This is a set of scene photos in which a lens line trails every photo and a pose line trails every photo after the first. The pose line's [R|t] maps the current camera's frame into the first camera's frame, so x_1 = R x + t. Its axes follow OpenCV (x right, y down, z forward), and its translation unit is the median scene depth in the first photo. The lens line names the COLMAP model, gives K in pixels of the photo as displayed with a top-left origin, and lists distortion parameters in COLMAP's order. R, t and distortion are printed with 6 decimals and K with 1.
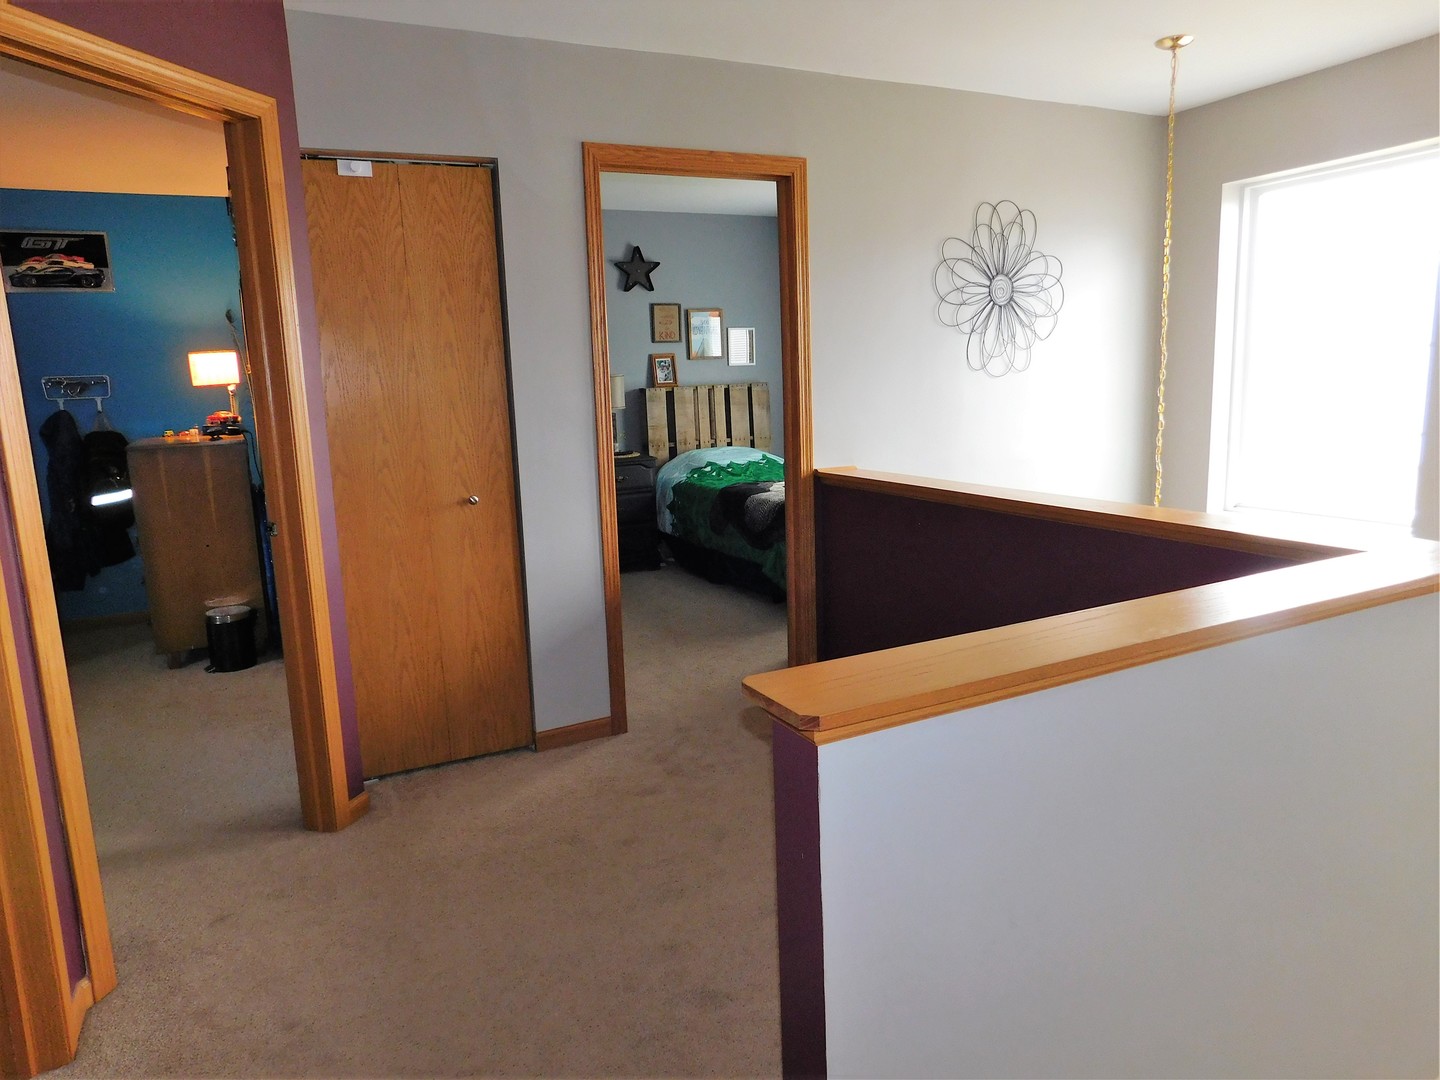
lens RADIAL K [[981.7, 0, 720.0], [0, 981.7, 540.0], [0, 0, 1]] dist [-0.065496, 0.061738]
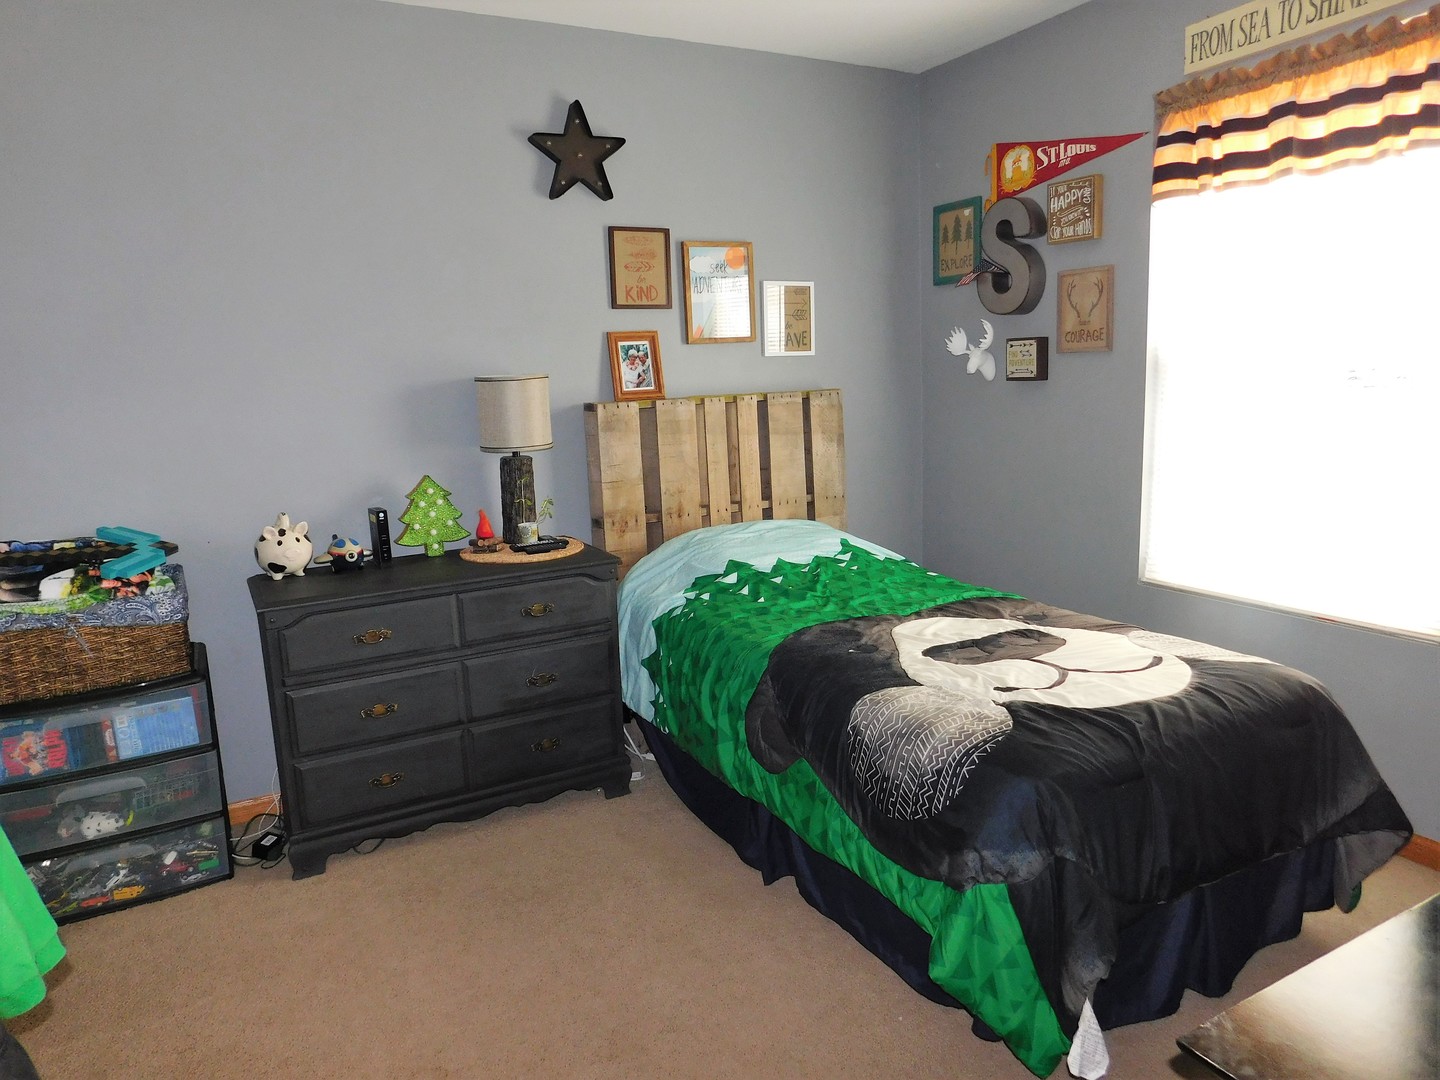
lens RADIAL K [[981.7, 0, 720.0], [0, 981.7, 540.0], [0, 0, 1]] dist [-0.065496, 0.061738]
pose [[0.999775, -0.004210, 0.020783, -0.025848], [0.004120, 0.999982, 0.004350, -0.088565], [-0.020801, -0.004263, 0.999775, 0.514292]]
